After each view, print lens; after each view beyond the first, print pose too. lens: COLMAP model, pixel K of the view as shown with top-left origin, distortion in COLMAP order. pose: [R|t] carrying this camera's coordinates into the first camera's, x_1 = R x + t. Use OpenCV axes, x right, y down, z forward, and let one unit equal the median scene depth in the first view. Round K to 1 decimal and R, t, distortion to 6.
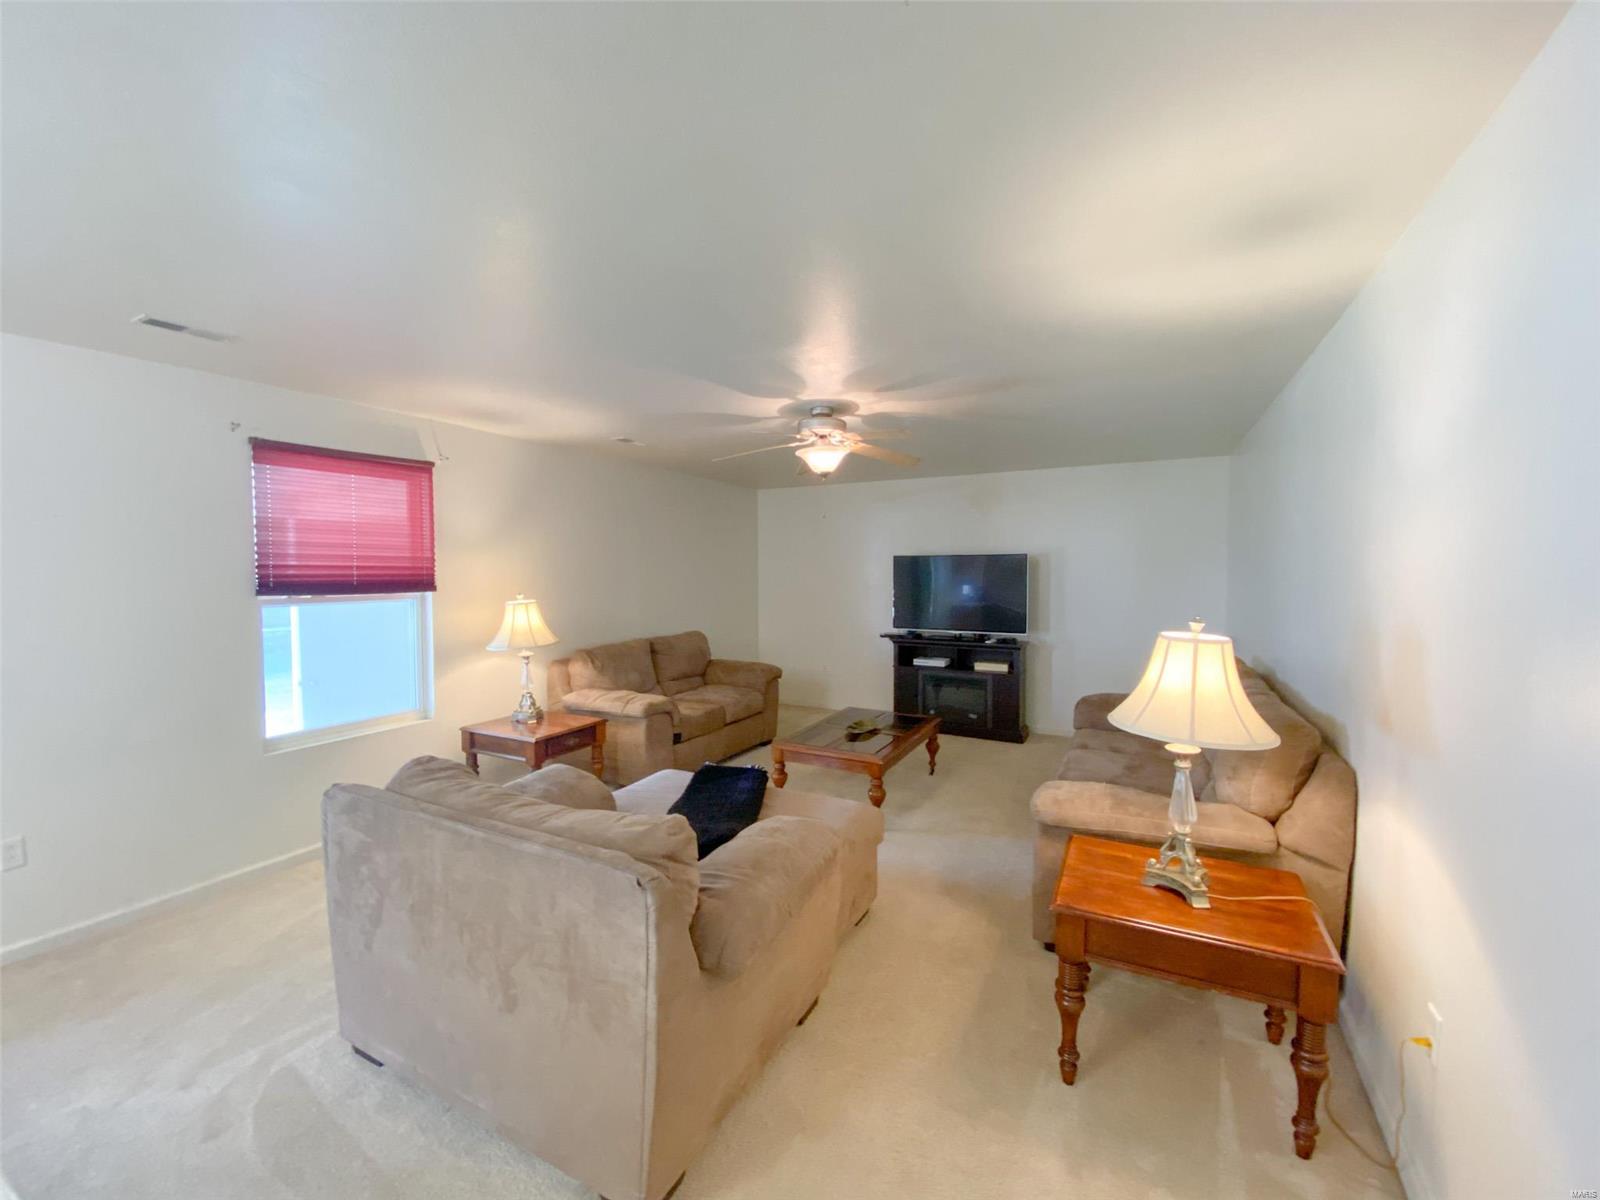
lens RADIAL K [[642.1, 0, 800.0], [0, 642.1, 600.0], [0, 0, 1]] dist [0.001559, 0.000074]
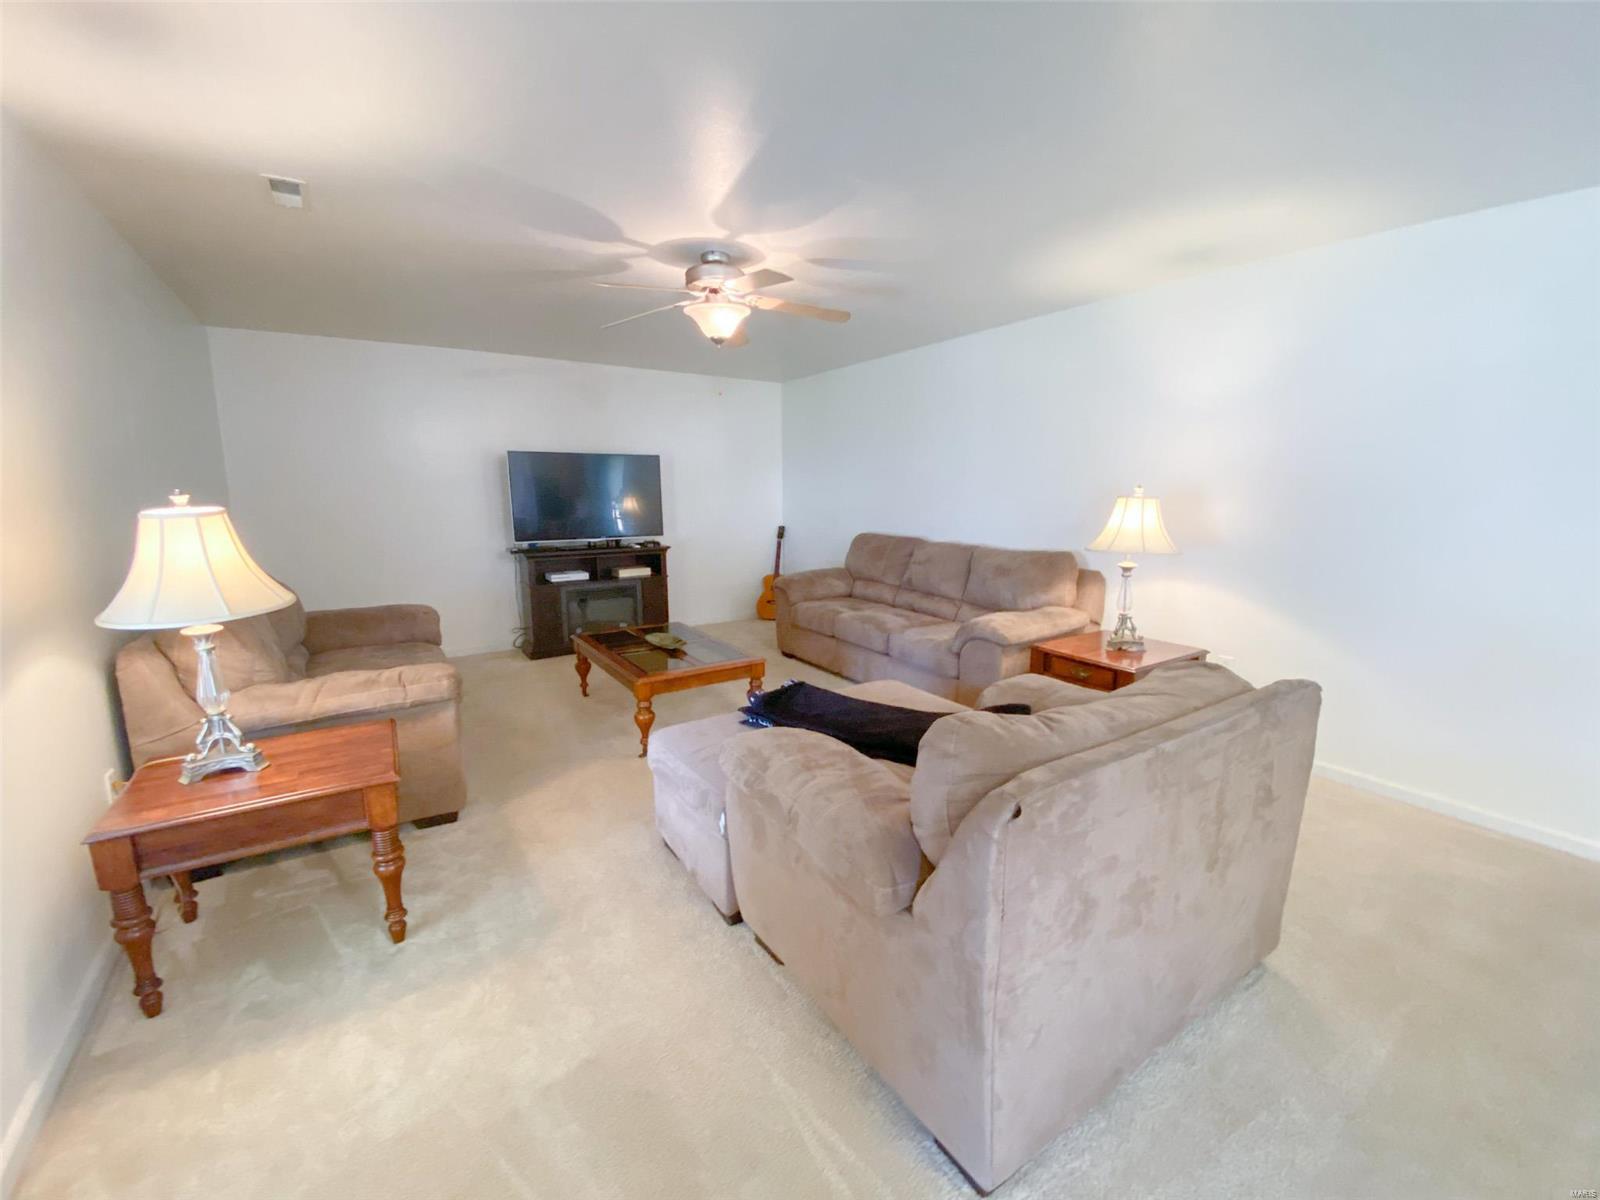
lens RADIAL K [[642.1, 0, 800.0], [0, 642.1, 600.0], [0, 0, 1]] dist [0.000569, -0.012611]
pose [[0.495263, -0.150626, 0.855585, -0.420724], [0.043453, 0.987917, 0.148770, 0.011636], [-0.867656, -0.036503, 0.495824, 0.298765]]
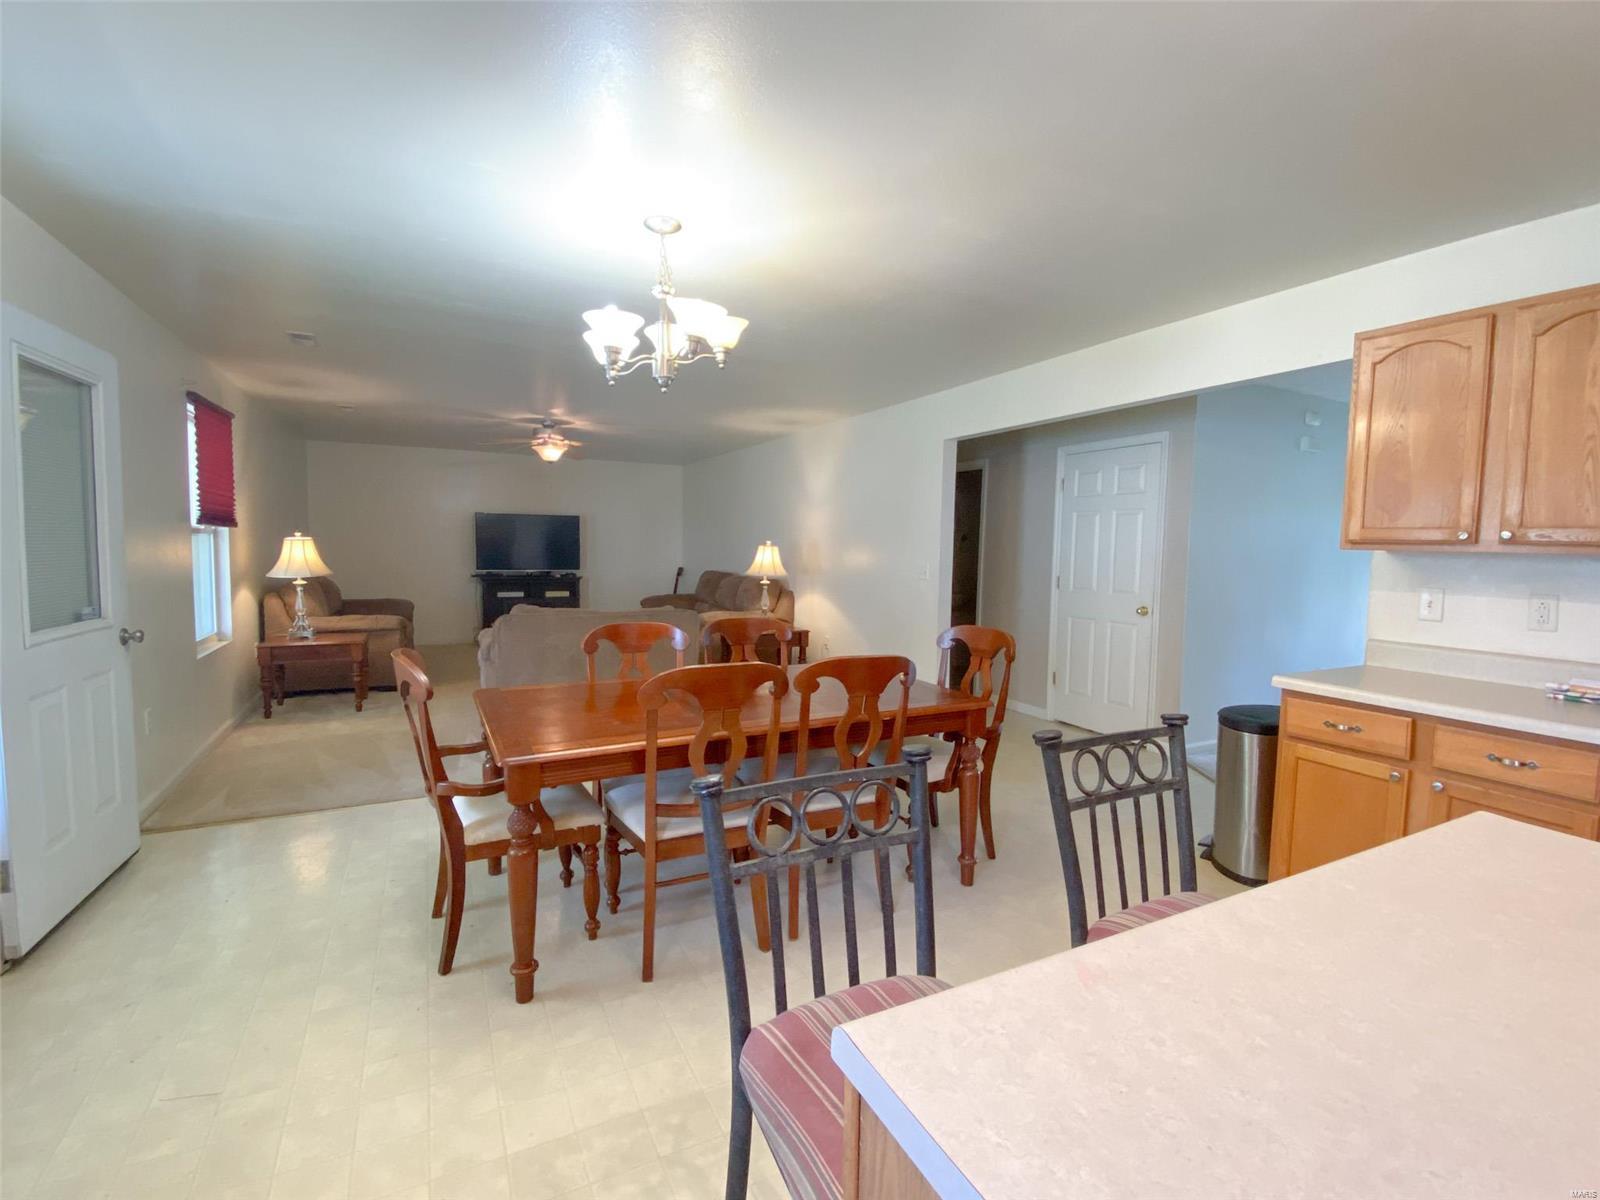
lens RADIAL K [[726.4, 0, 800.0], [0, 726.4, 600.0], [0, 0, 1]] dist [-0.000008, -0.000197]
pose [[0.593937, -0.053229, 0.802749, -0.678229], [0.021252, 0.998499, 0.050485, 0.048131], [-0.804231, -0.012926, 0.594177, -0.387397]]
